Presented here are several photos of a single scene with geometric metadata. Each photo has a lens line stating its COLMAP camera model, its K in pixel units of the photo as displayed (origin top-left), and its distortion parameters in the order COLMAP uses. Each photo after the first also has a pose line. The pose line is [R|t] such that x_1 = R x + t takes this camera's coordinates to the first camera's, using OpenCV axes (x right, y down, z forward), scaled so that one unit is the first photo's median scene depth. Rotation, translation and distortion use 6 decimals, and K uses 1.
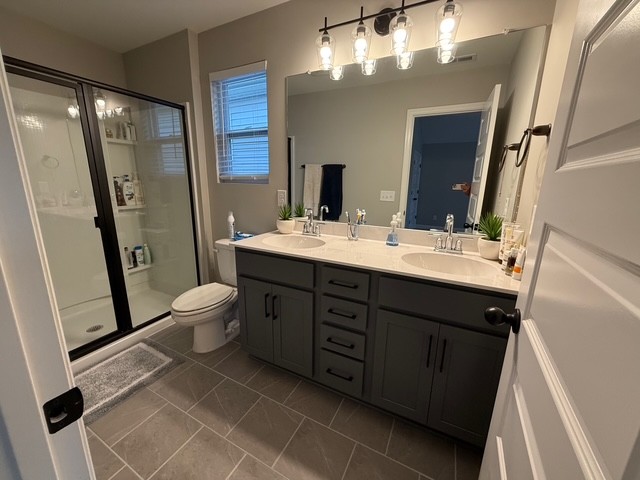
lens RADIAL K [[254.8, 0, 318.4], [0, 254.8, 239.7], [0, 0, 1]] dist [-0.001870, -0.000315]
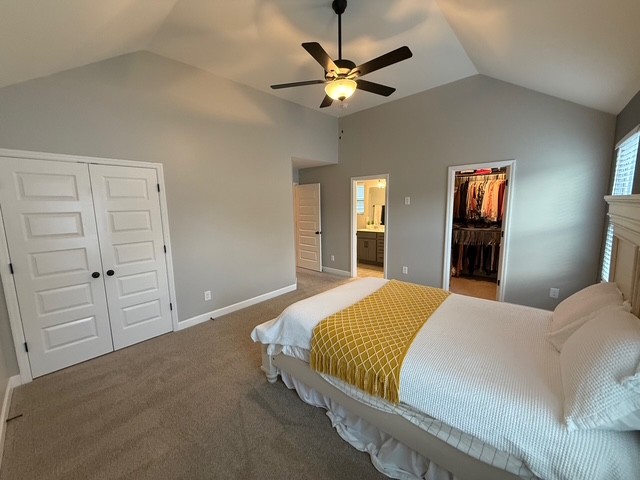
lens RADIAL K [[254.8, 0, 318.4], [0, 254.8, 239.7], [0, 0, 1]] dist [-0.001870, -0.000315]
pose [[0.963647, 0.001052, -0.267177, 0.126627], [-0.025416, 0.995818, -0.087747, 0.401657], [0.265967, 0.091348, 0.959644, -2.275747]]
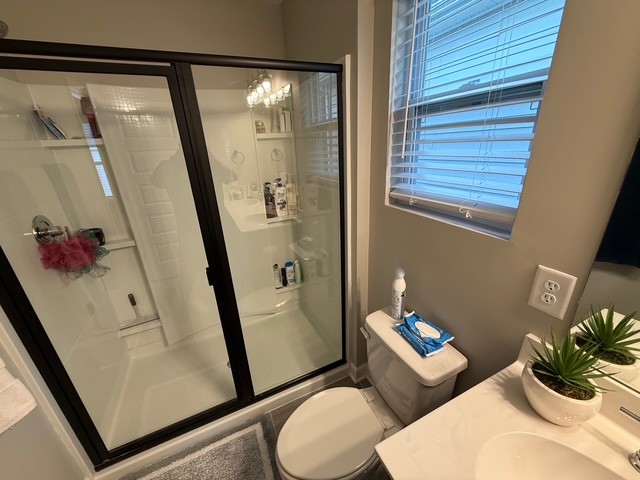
lens RADIAL K [[254.8, 0, 318.4], [0, 254.8, 239.7], [0, 0, 1]] dist [-0.001870, -0.000315]
pose [[0.785461, 0.164209, -0.596729, -0.173858], [-0.079772, 0.982979, 0.165496, -0.231893], [0.613748, -0.082388, 0.785191, 0.487909]]
